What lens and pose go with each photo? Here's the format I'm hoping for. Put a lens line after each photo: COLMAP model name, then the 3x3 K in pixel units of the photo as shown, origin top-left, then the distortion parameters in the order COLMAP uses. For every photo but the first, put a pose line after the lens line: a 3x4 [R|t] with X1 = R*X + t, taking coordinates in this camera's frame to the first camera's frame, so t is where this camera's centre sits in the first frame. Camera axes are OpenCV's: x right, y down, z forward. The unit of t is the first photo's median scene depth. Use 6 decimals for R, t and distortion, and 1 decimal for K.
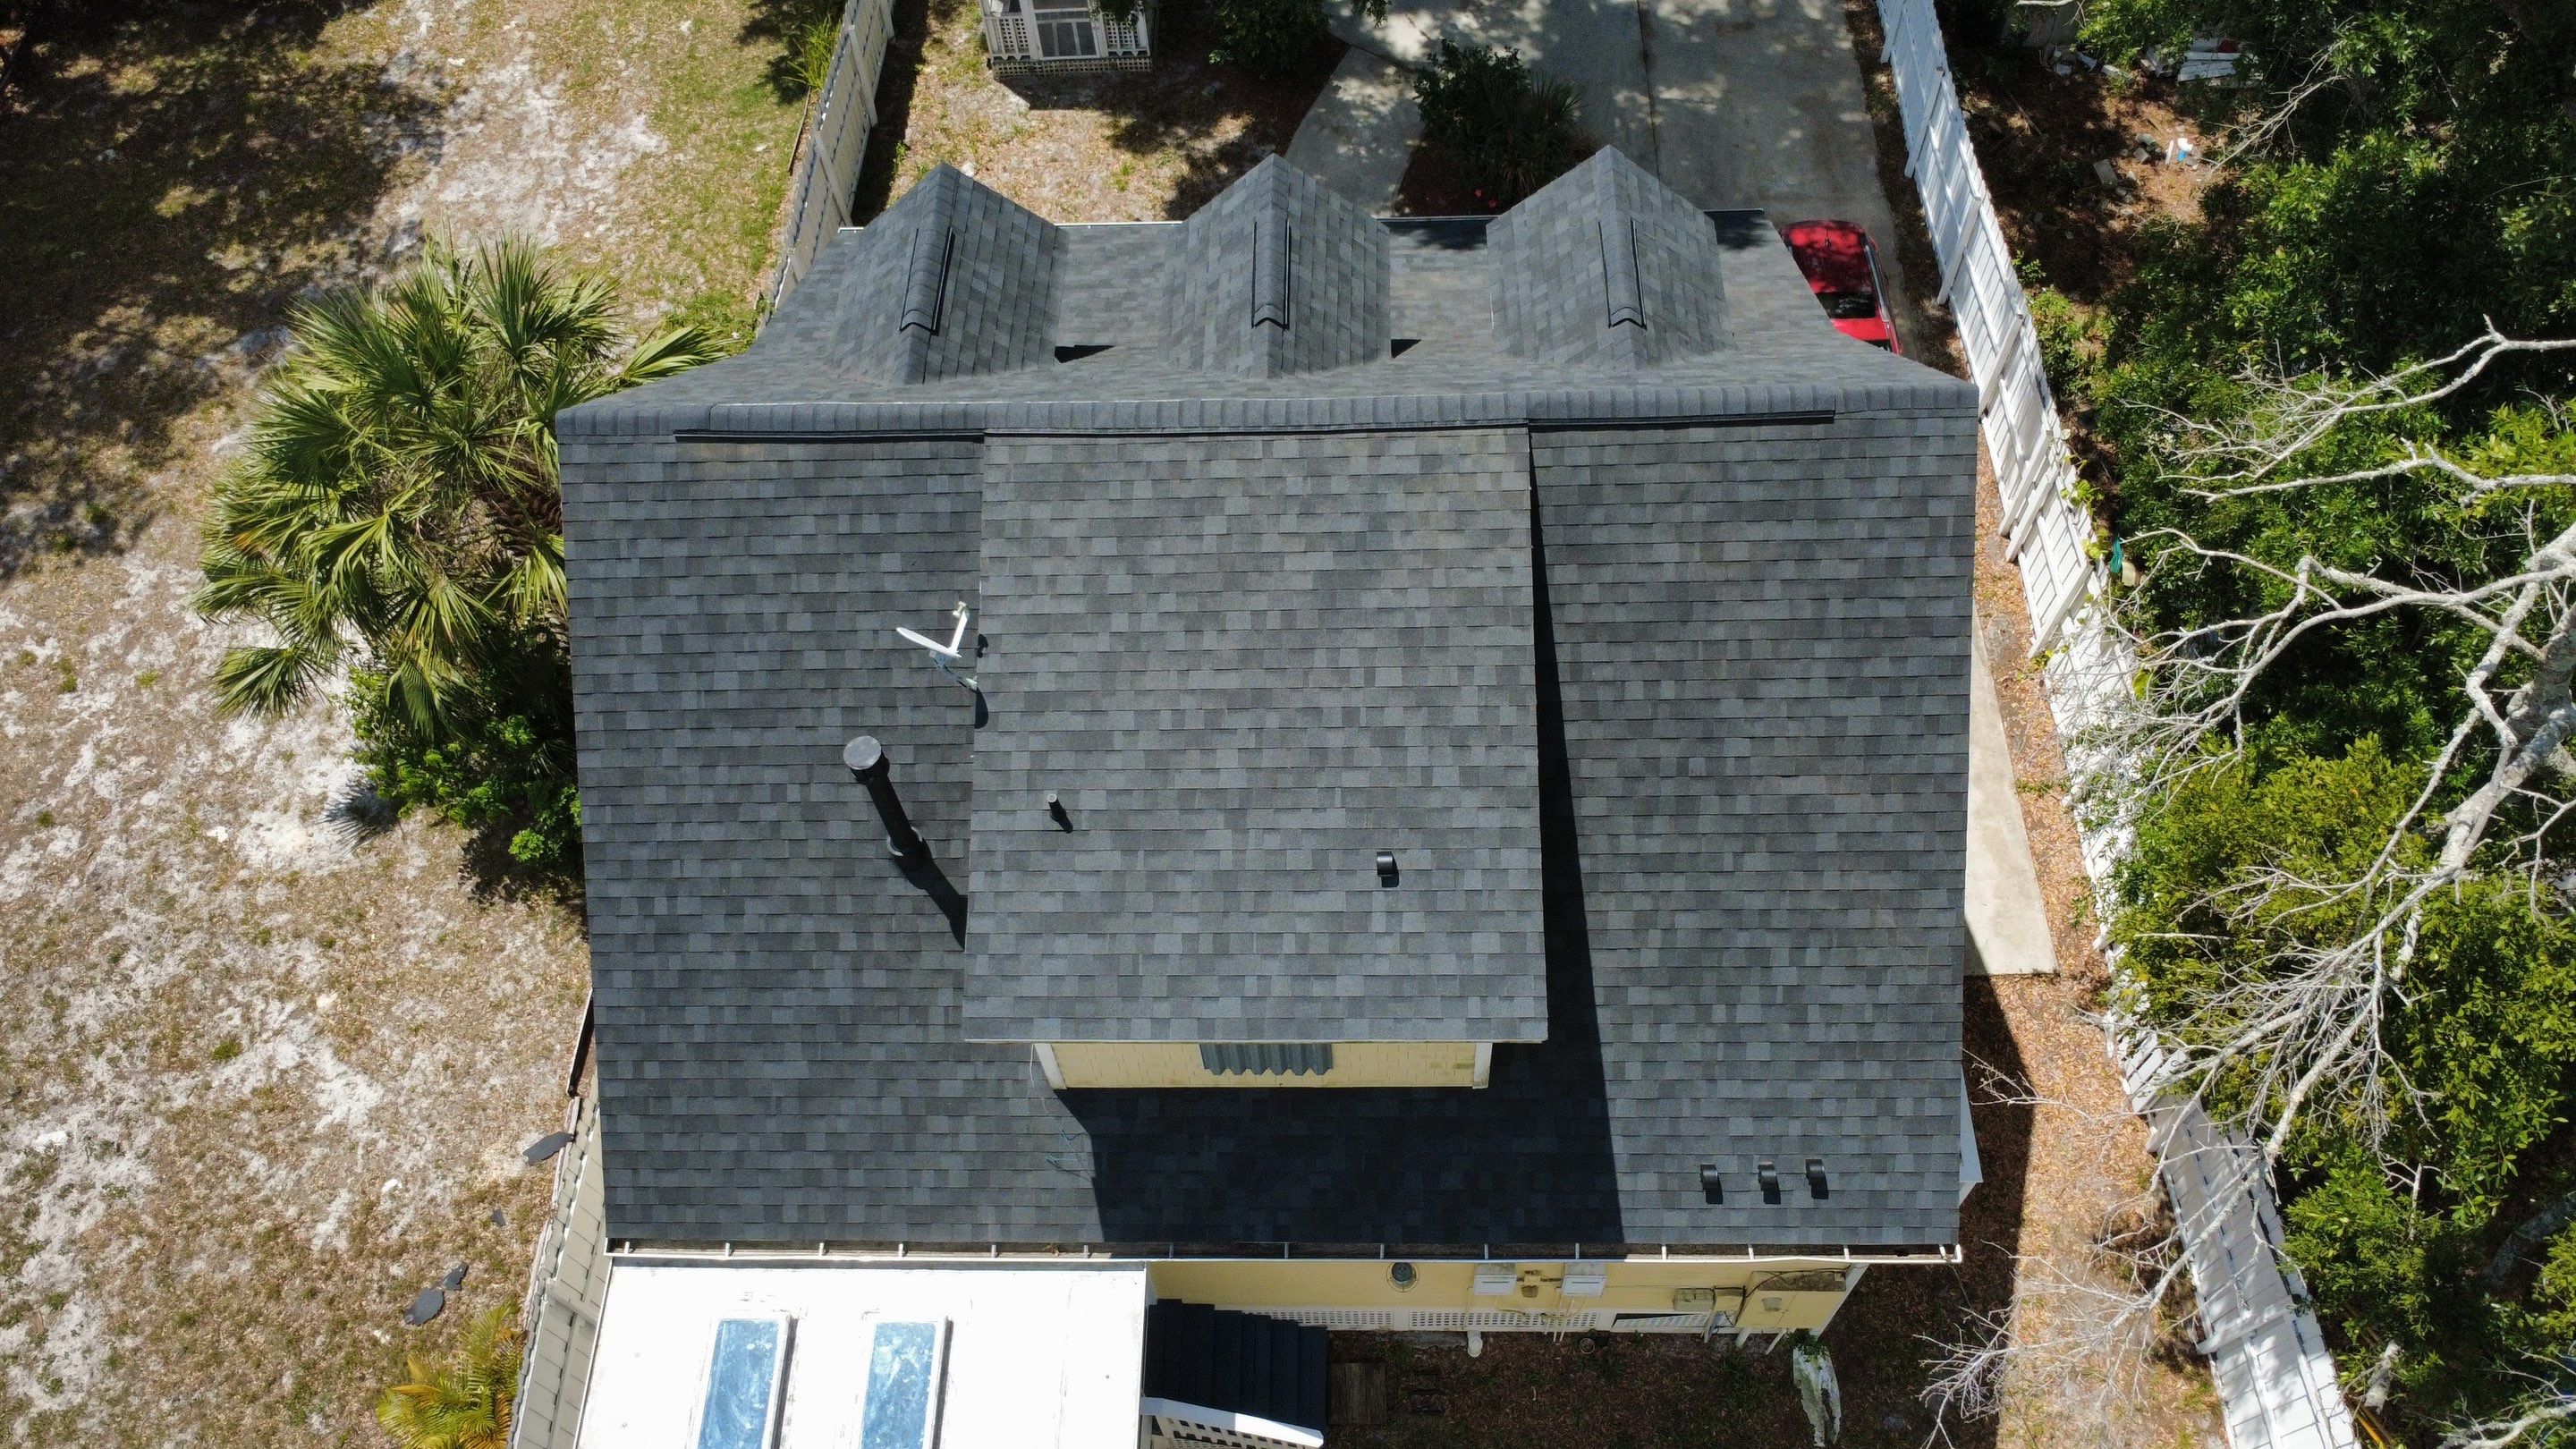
lens RADIAL K [[1873.9, 0, 1284.9], [0, 1873.9, 726.5], [0, 0, 1]] dist [-0.002102, 0.005173]
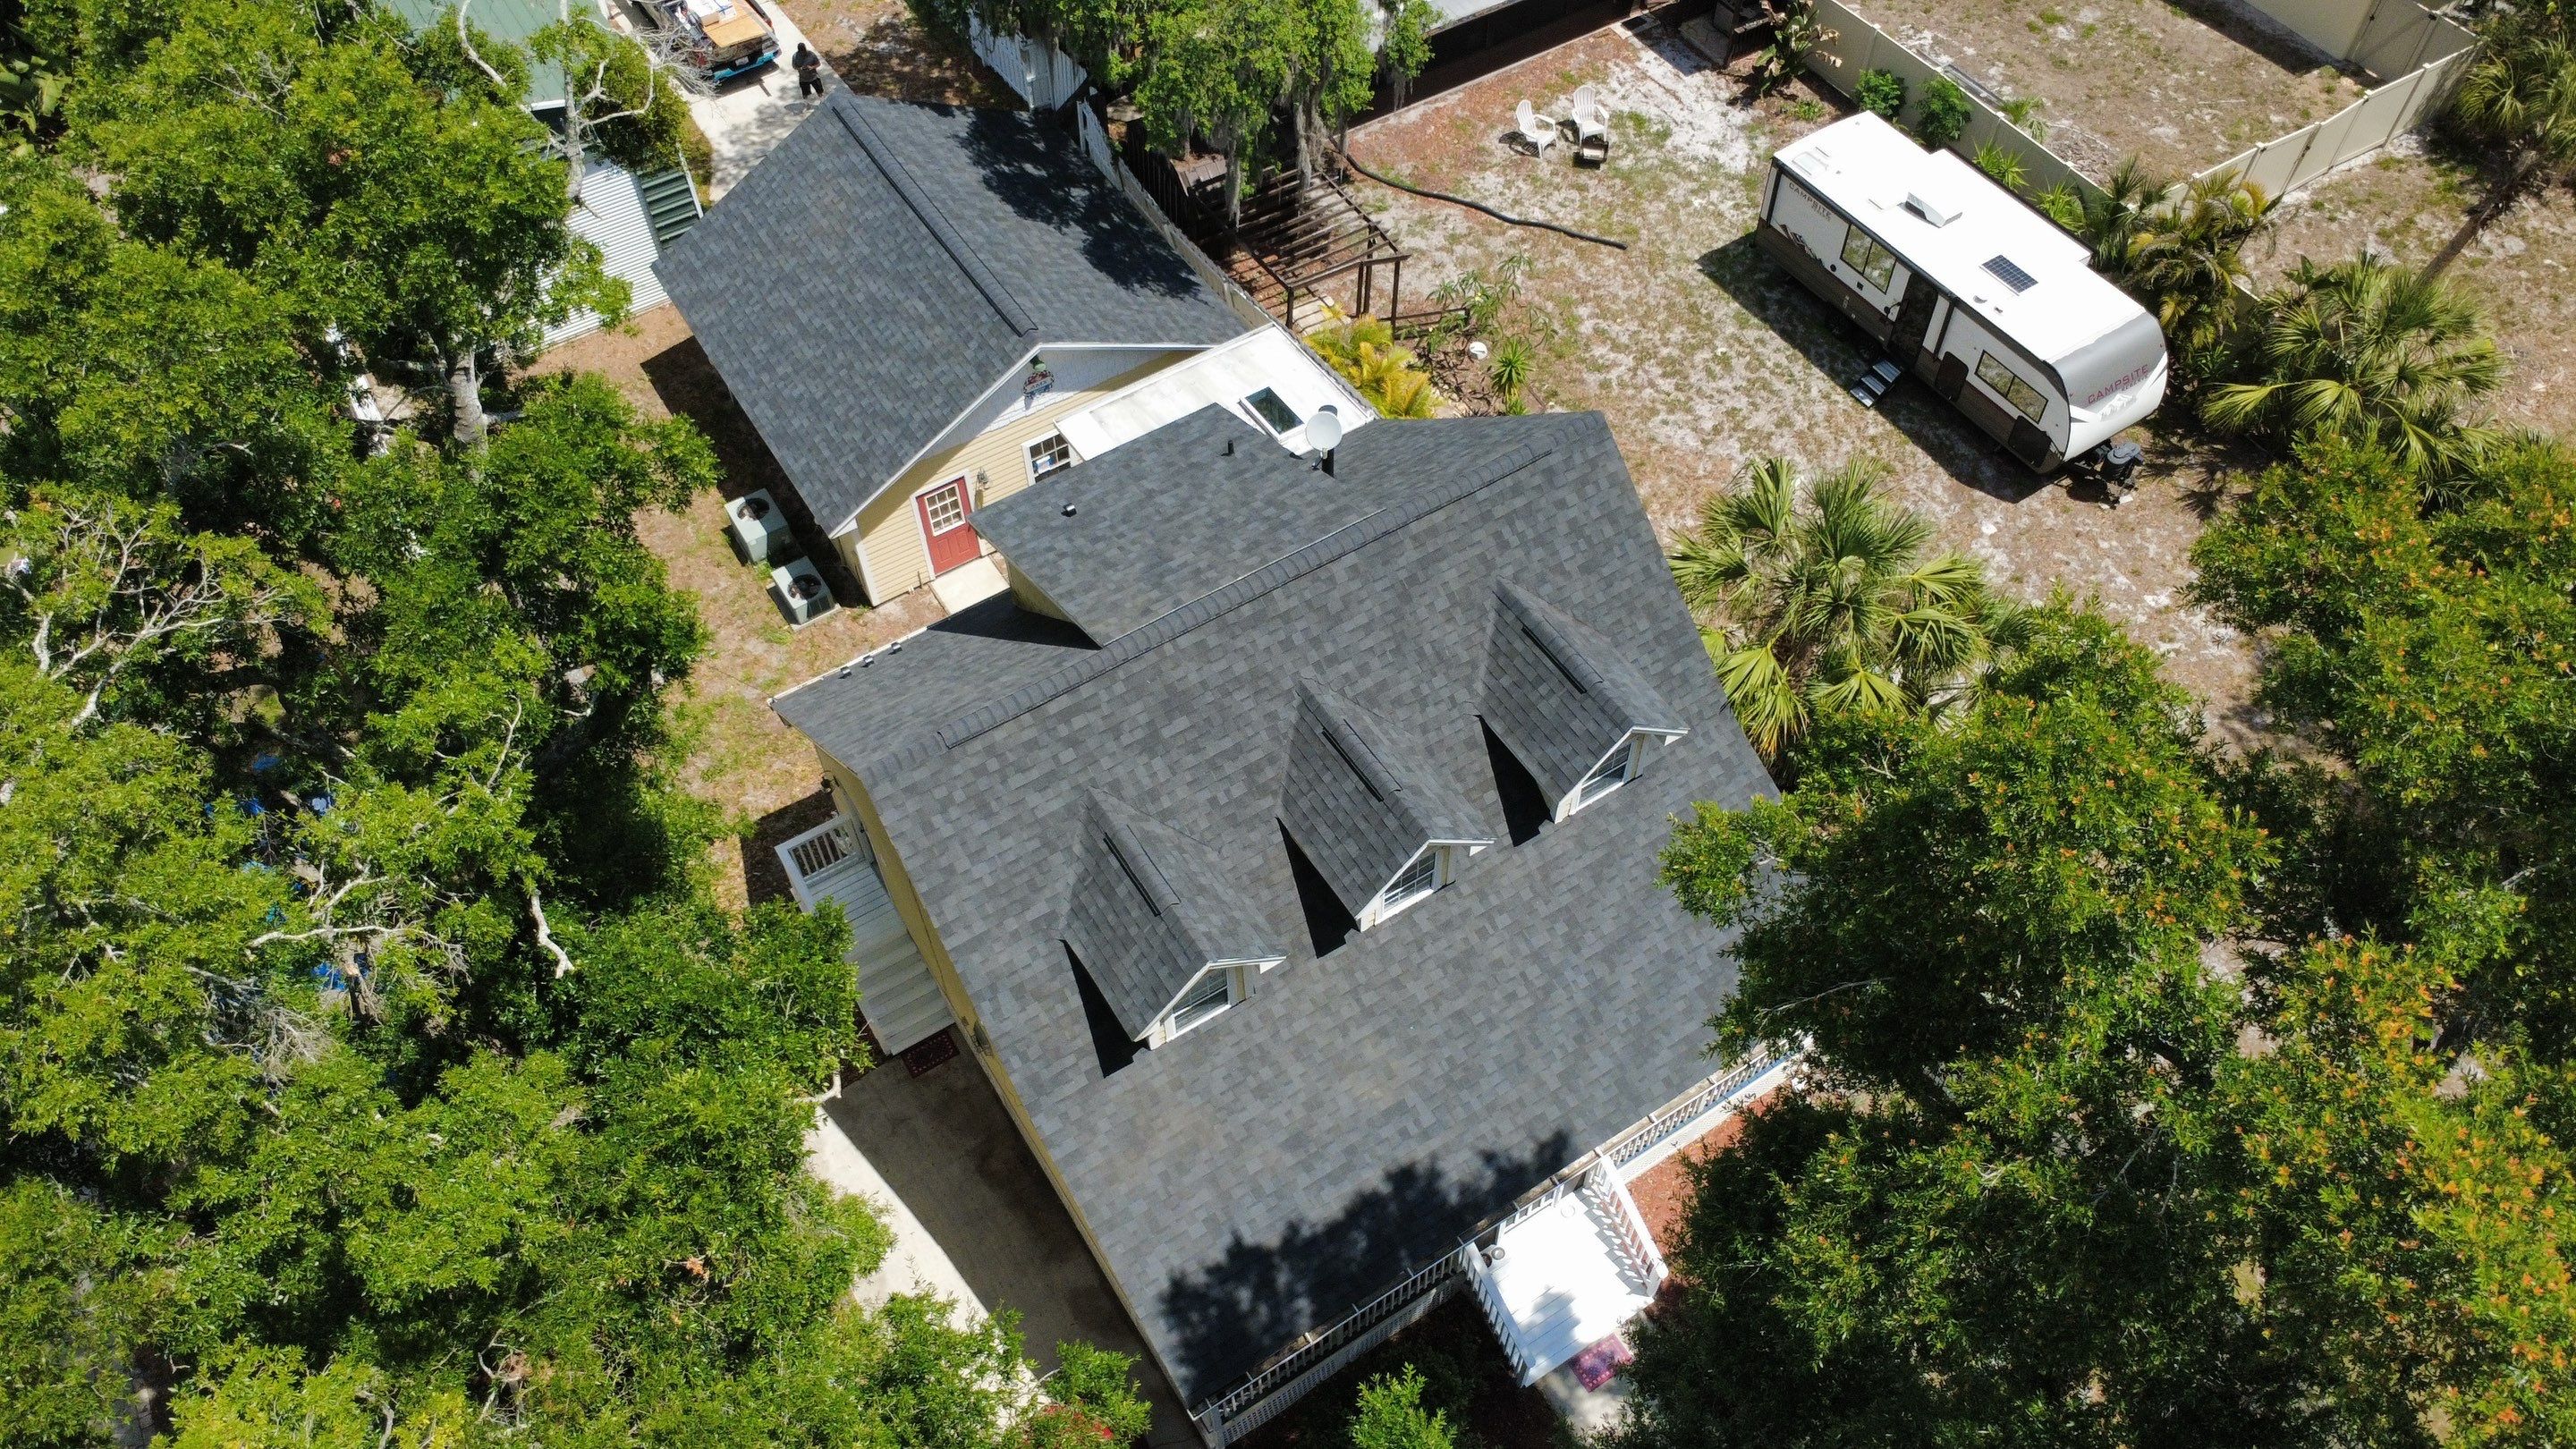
lens RADIAL K [[1873.9, 0, 1283.4], [0, 1873.9, 725.3], [0, 0, 1]] dist [-0.002102, 0.005173]
pose [[-0.831893, 0.479382, -0.279547, 0.394507], [-0.431007, -0.240839, 0.869614, -1.340992], [0.349551, 0.843913, 0.406970, 0.367362]]
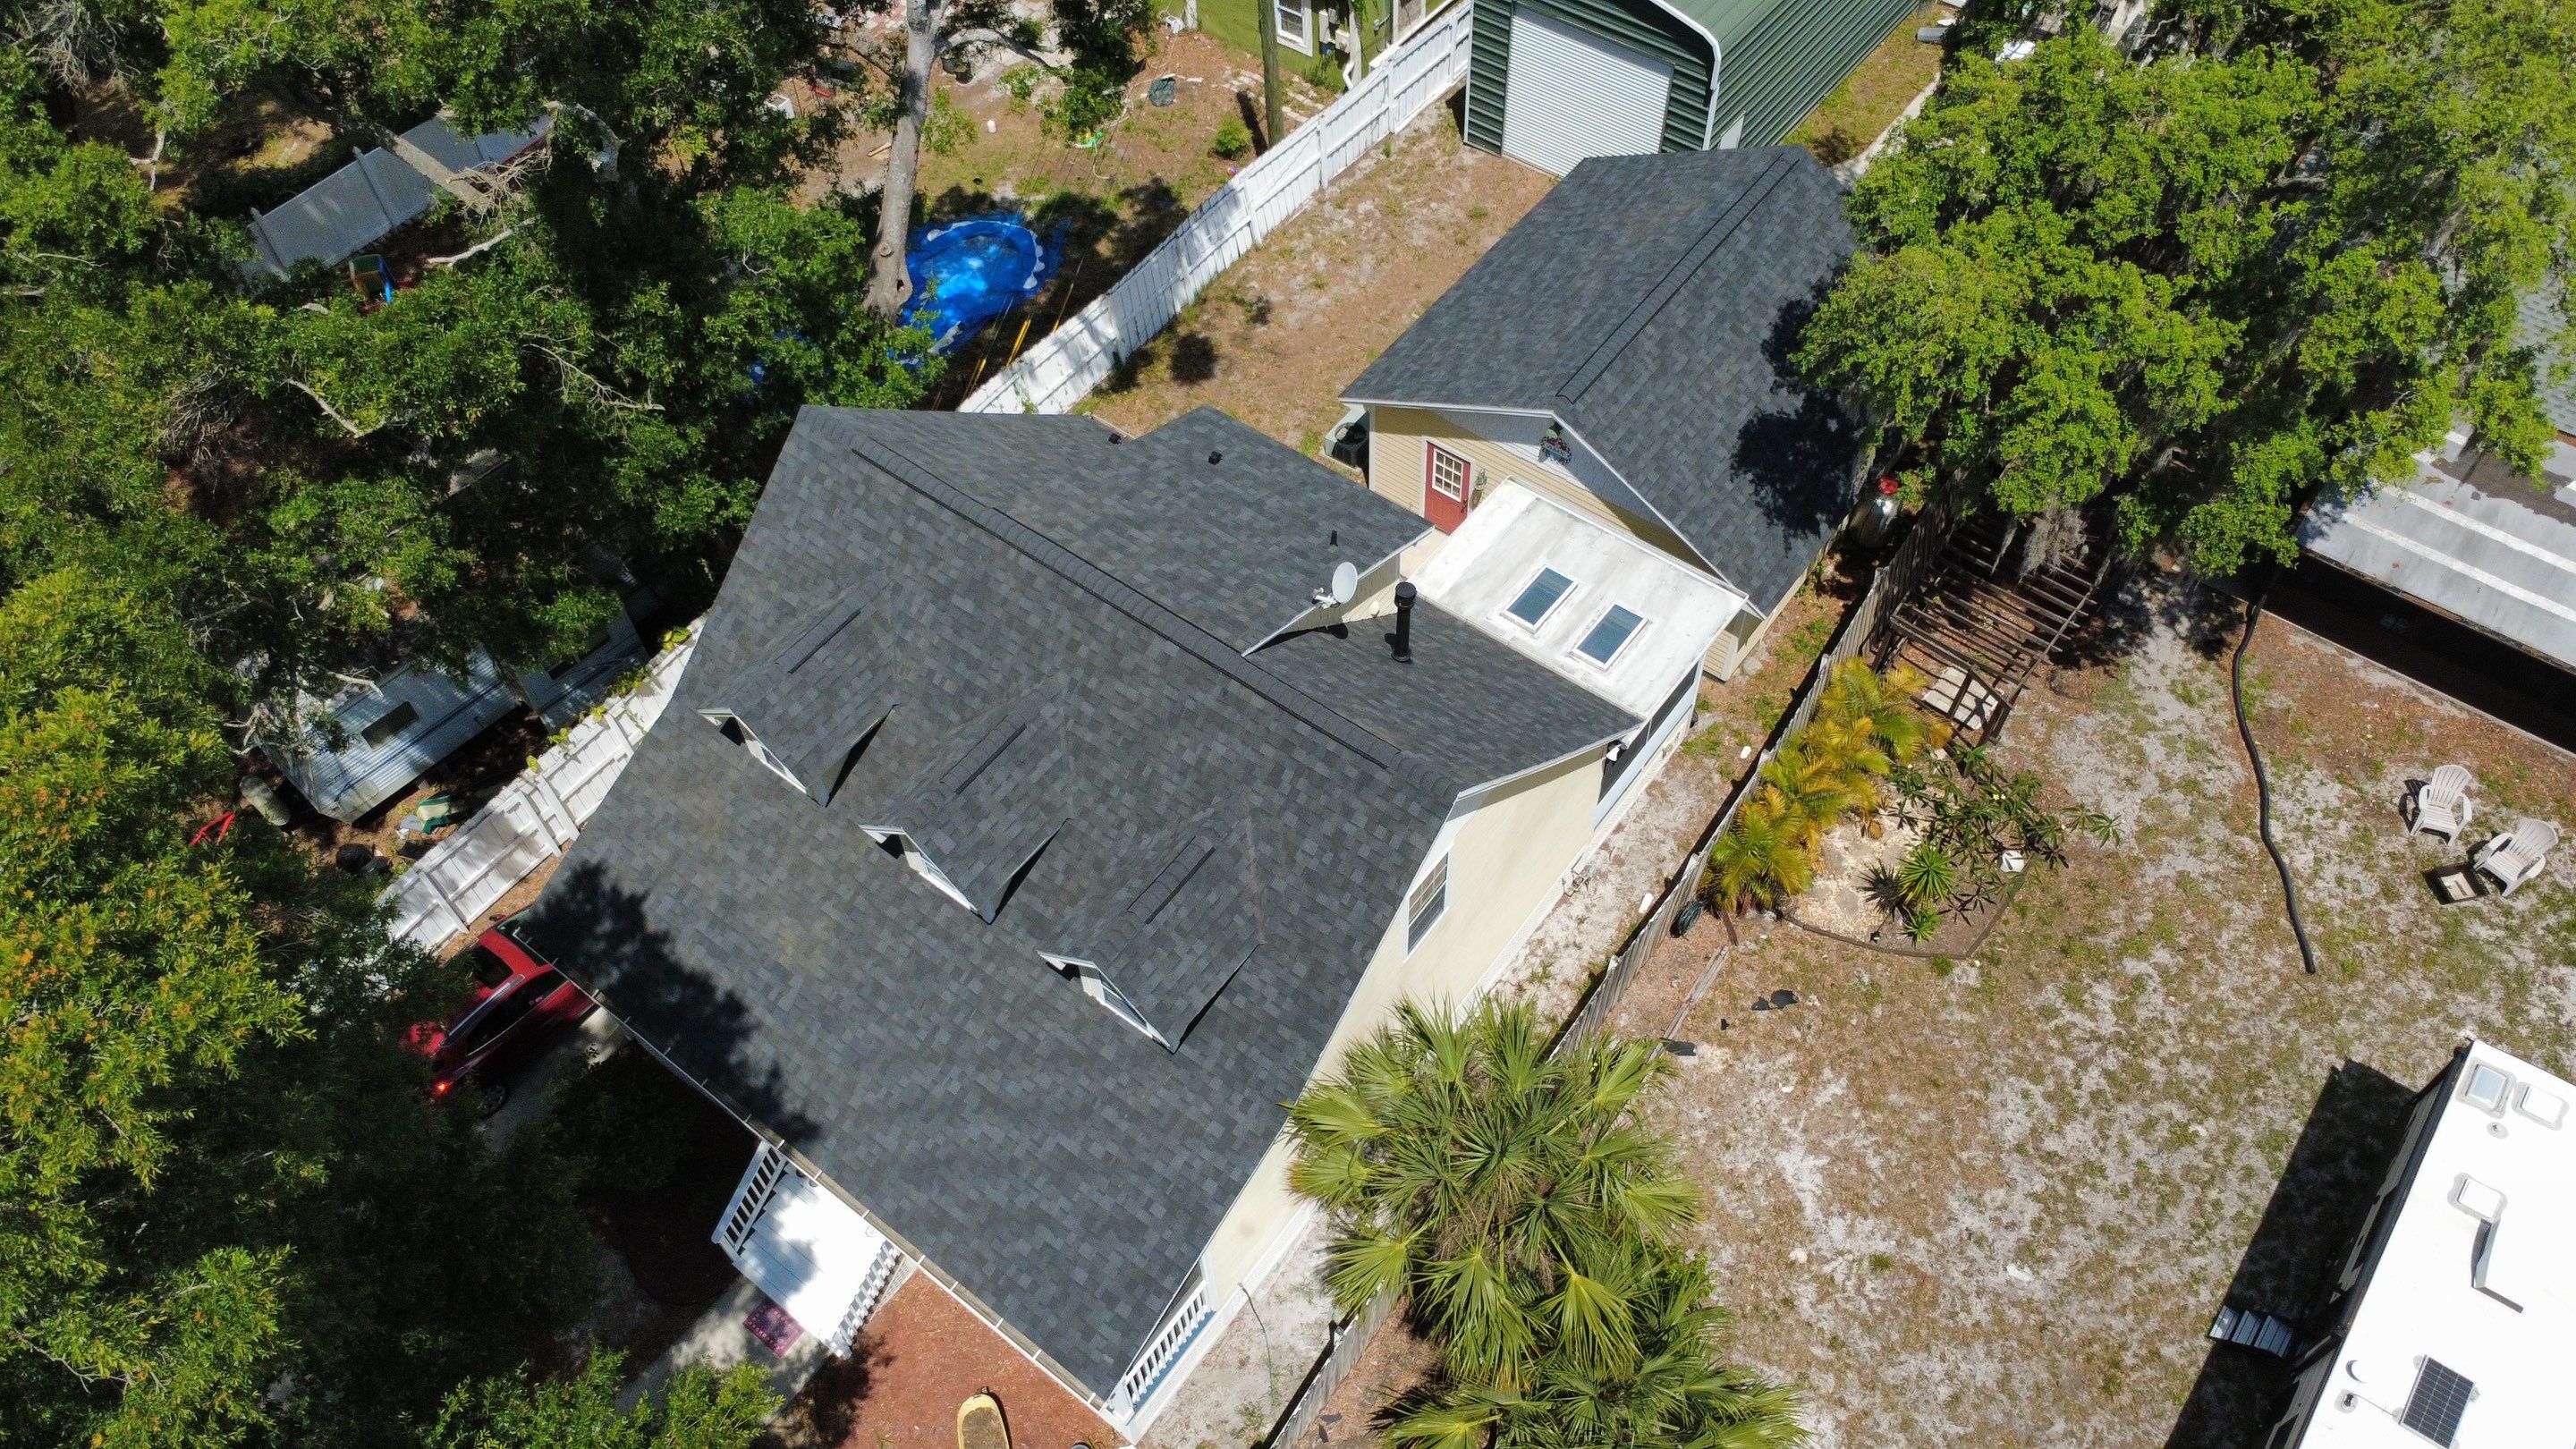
lens RADIAL K [[1873.9, 0, 1283.6], [0, 1873.9, 722.6], [0, 0, 1]] dist [-0.002102, 0.005173]
pose [[-0.803181, -0.434751, 0.407298, -0.715626], [0.532950, -0.218860, 0.817352, -1.203094], [-0.266203, 0.873551, 0.407485, 0.319656]]
